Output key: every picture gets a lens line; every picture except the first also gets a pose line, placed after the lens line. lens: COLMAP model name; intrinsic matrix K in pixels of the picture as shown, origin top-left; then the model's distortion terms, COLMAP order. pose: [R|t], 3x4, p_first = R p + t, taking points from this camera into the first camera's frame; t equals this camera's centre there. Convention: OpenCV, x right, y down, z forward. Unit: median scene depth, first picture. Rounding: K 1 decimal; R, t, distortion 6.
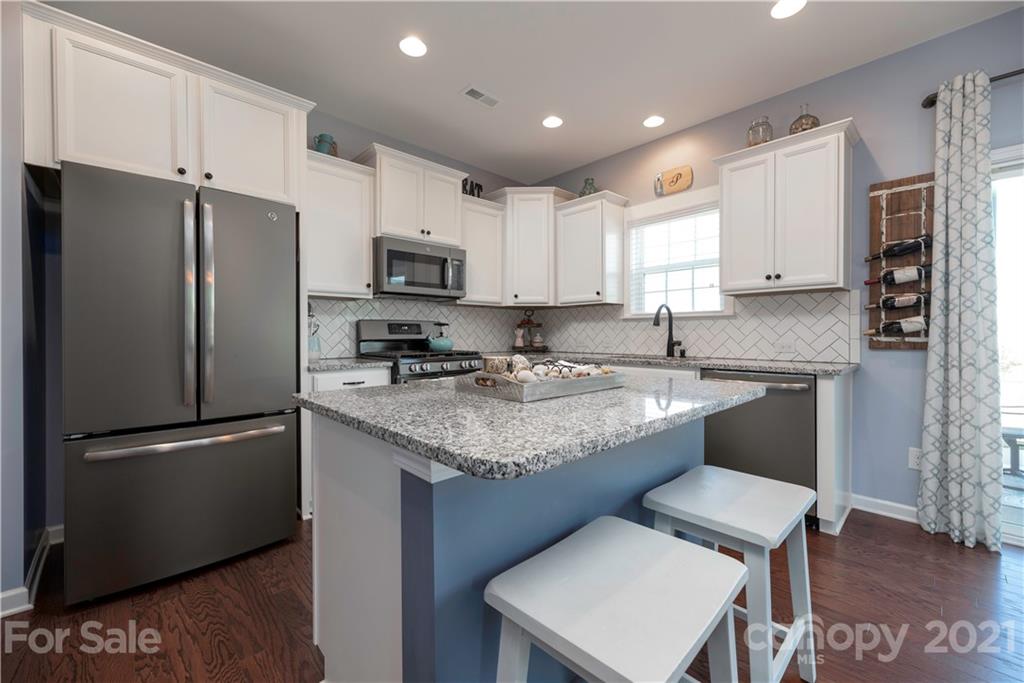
lens RADIAL K [[414.6, 0, 519.9], [0, 414.6, 335.4], [0, 0, 1]] dist [0.000542, 0.000188]
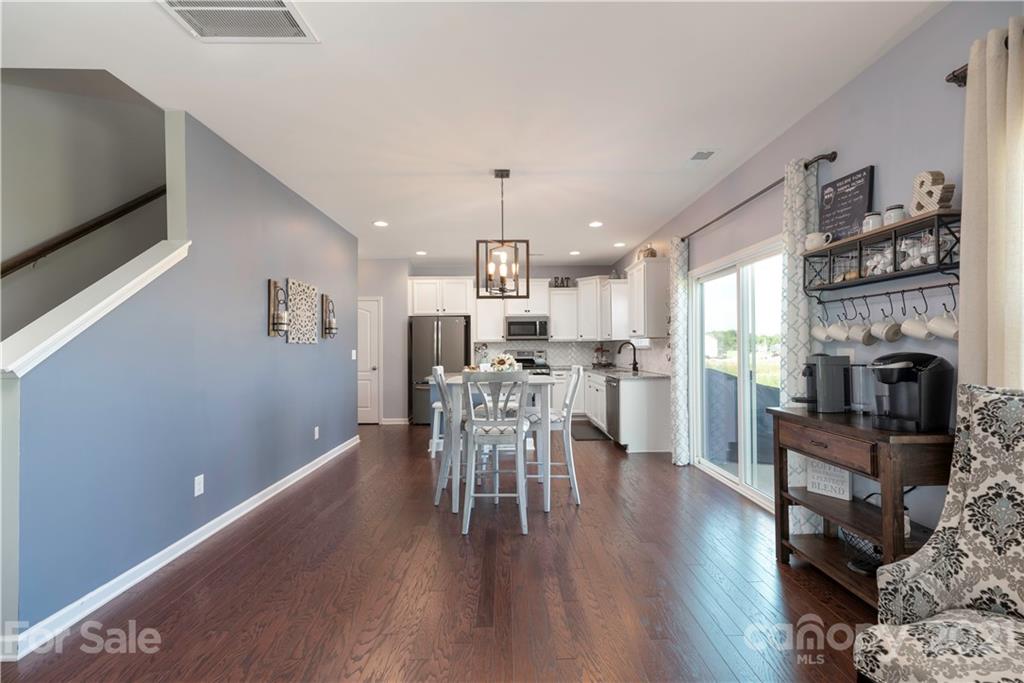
lens RADIAL K [[414.6, 0, 514.6], [0, 414.6, 345.2], [0, 0, 1]] dist [0.000542, 0.000188]
pose [[0.736956, -0.008497, -0.675888, 1.201877], [0.000369, 0.999926, -0.012169, -0.036826], [0.675941, 0.008719, 0.736904, -0.677219]]
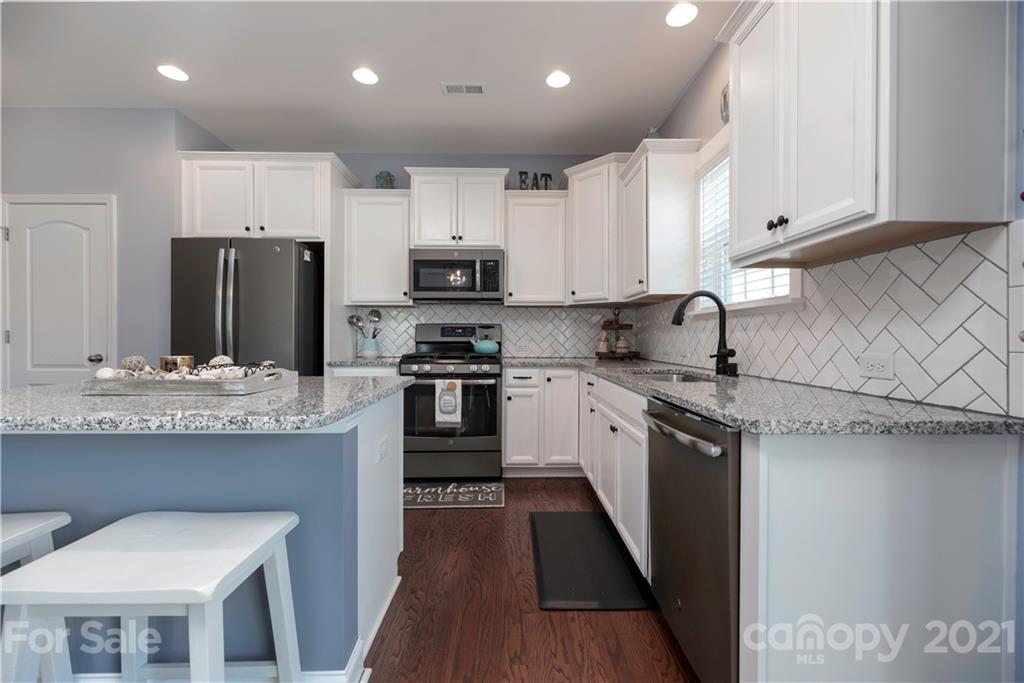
lens RADIAL K [[414.6, 0, 511.0], [0, 414.6, 338.5], [0, 0, 1]] dist [0.000542, 0.000188]
pose [[0.732356, 0.006080, -0.680895, 0.560348], [-0.006791, 0.999976, 0.001625, -0.001142], [0.680888, 0.003434, 0.732380, 0.327747]]
